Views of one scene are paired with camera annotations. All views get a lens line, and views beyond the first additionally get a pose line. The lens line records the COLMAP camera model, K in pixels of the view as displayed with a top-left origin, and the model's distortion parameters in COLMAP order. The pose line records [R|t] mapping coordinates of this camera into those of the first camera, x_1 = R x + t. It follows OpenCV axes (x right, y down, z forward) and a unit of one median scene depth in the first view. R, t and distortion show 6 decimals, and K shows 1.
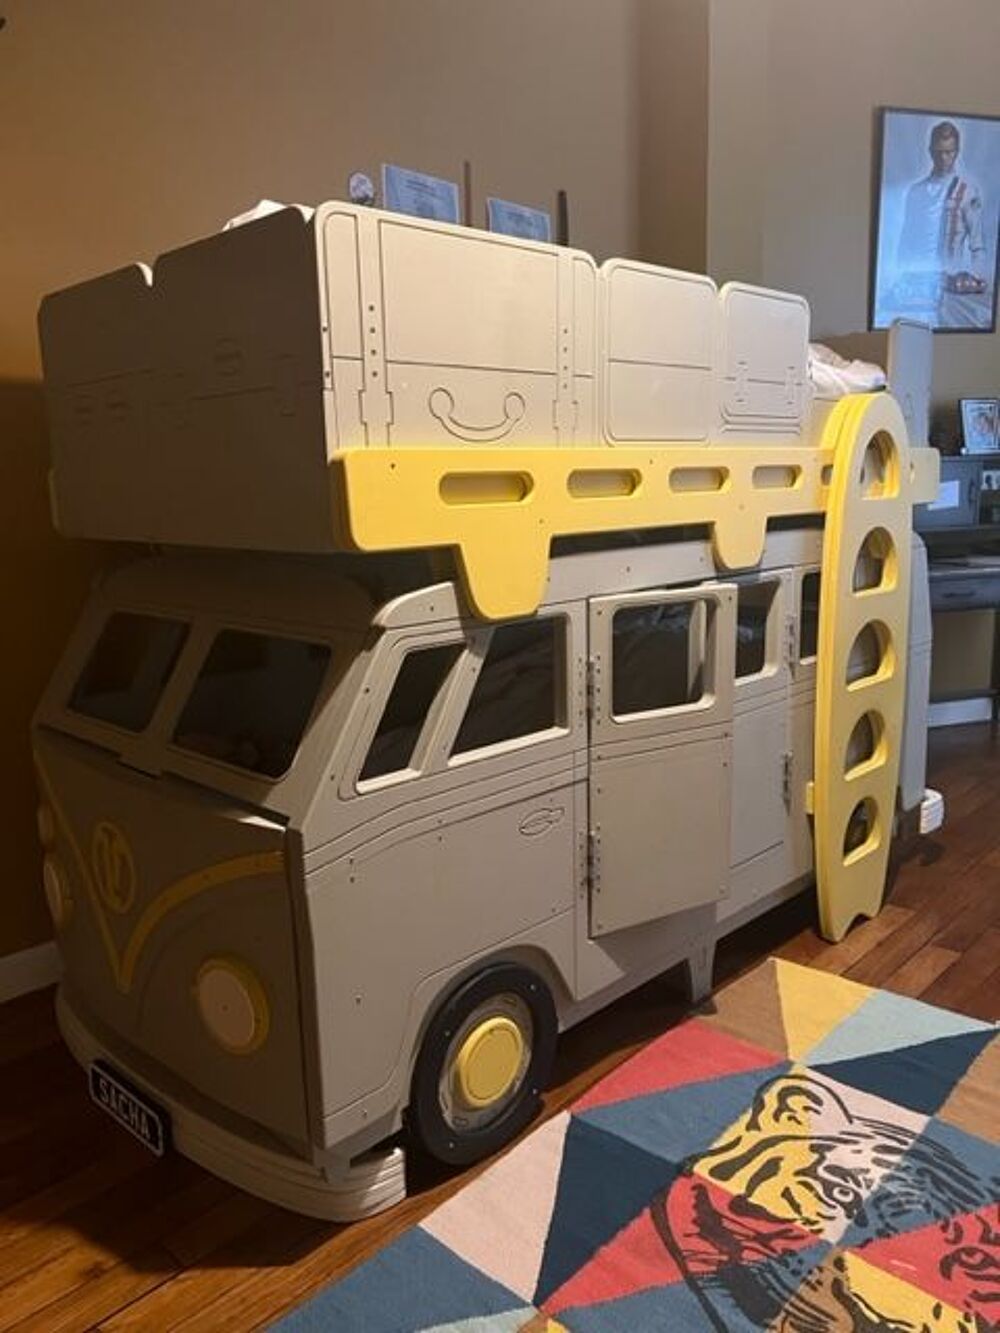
lens RADIAL K [[1036.6, 0, 500.0], [0, 1036.6, 666.5], [0, 0, 1]] dist [0.024013, 0.005070]
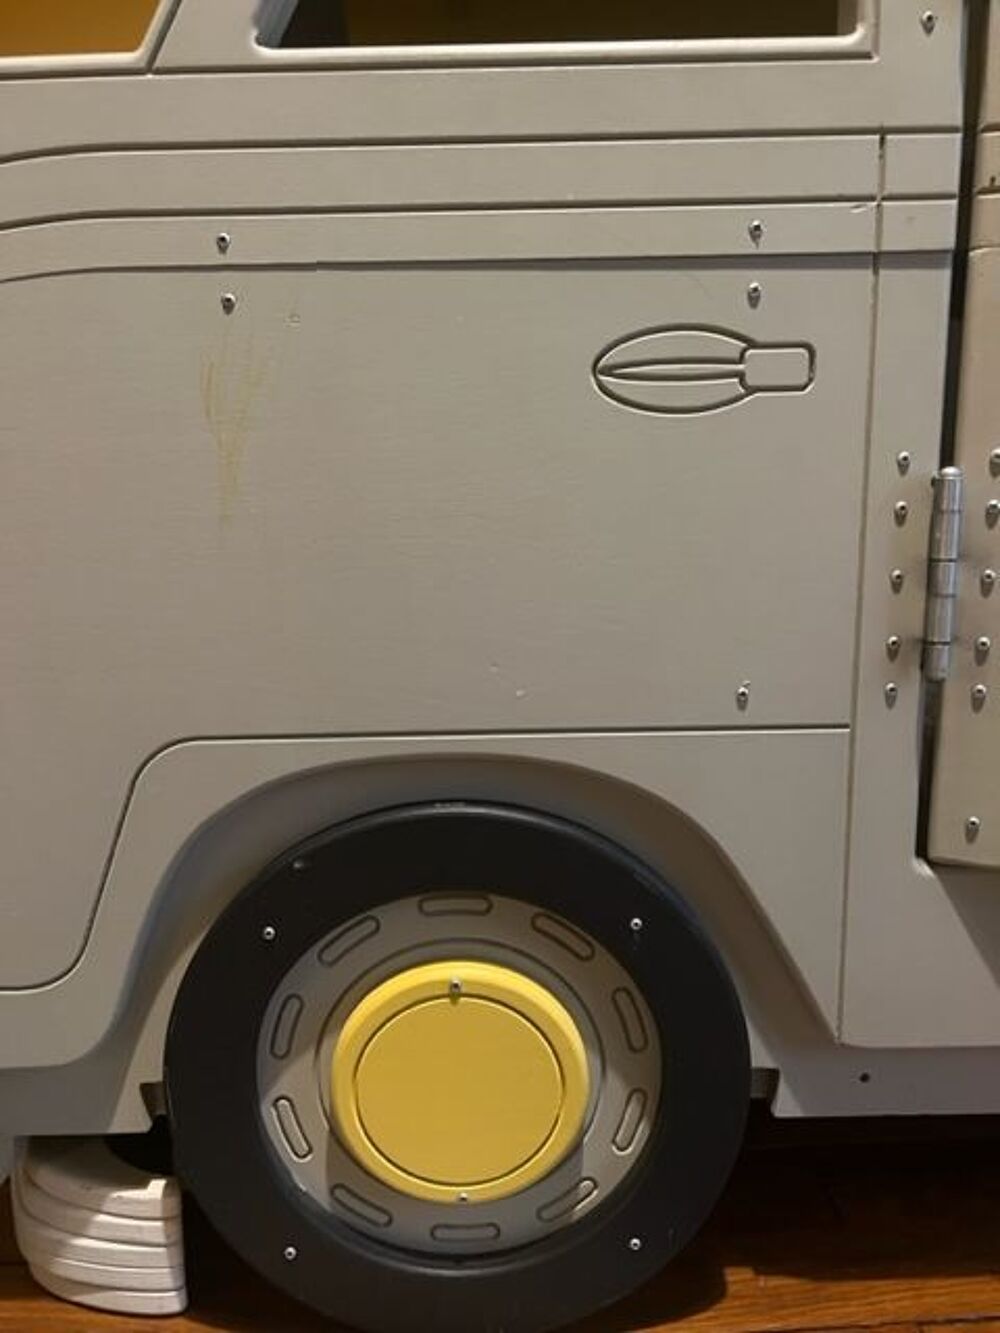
lens RADIAL K [[1036.6, 0, 500.0], [0, 1036.6, 666.5], [0, 0, 1]] dist [0.024013, 0.005070]
pose [[0.702928, 0.145302, -0.696261, 0.208094], [-0.128554, 0.988743, 0.076554, 0.209448], [0.699547, 0.035695, 0.713694, 0.731944]]
